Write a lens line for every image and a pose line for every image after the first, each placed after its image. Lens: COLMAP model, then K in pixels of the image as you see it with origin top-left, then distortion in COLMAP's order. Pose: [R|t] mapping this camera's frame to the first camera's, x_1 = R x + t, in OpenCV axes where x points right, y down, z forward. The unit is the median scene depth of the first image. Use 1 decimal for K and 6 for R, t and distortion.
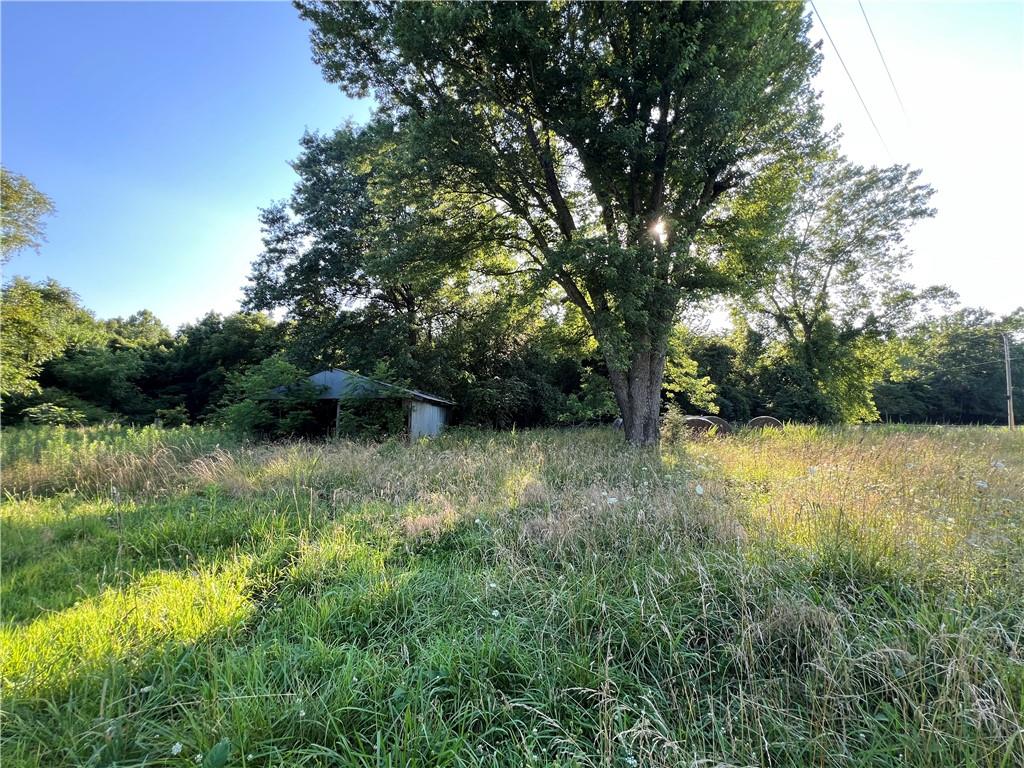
lens RADIAL K [[408.6, 0, 511.8], [0, 408.6, 385.4], [0, 0, 1]] dist [-0.003314, 0.000336]
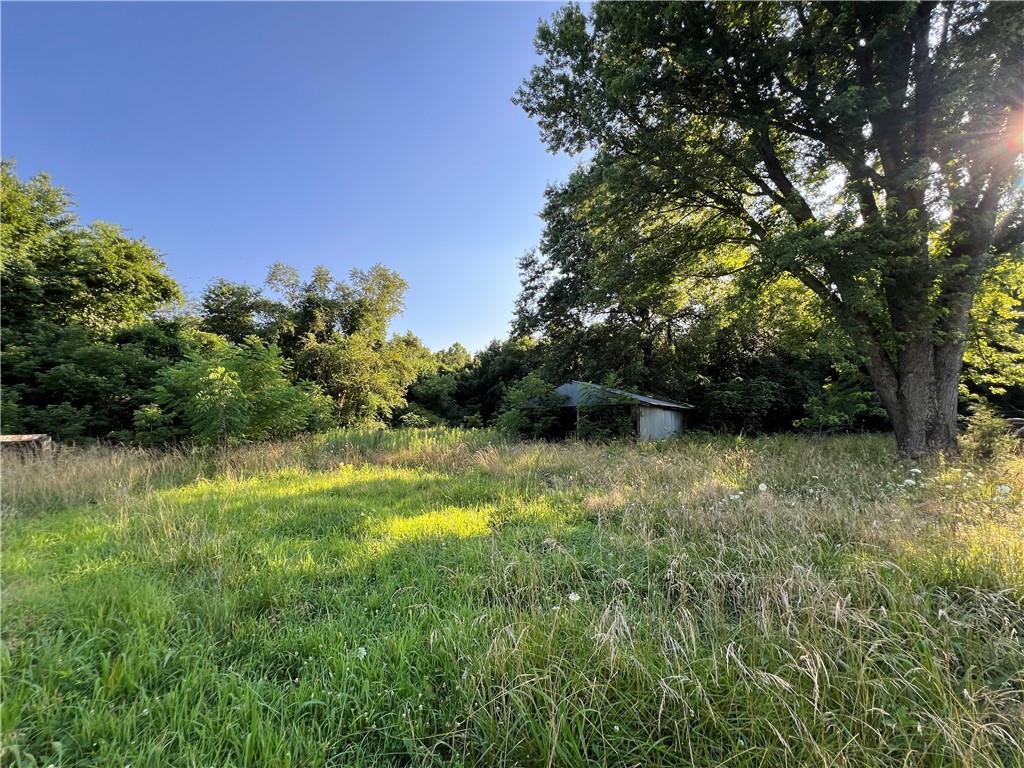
lens RADIAL K [[408.6, 0, 513.4], [0, 408.6, 385.6], [0, 0, 1]] dist [-0.003314, 0.000336]
pose [[0.822086, -0.049800, -0.567182, 0.075965], [0.046998, 0.998703, -0.019569, -0.009672], [0.567421, -0.010569, 0.823360, -0.064817]]
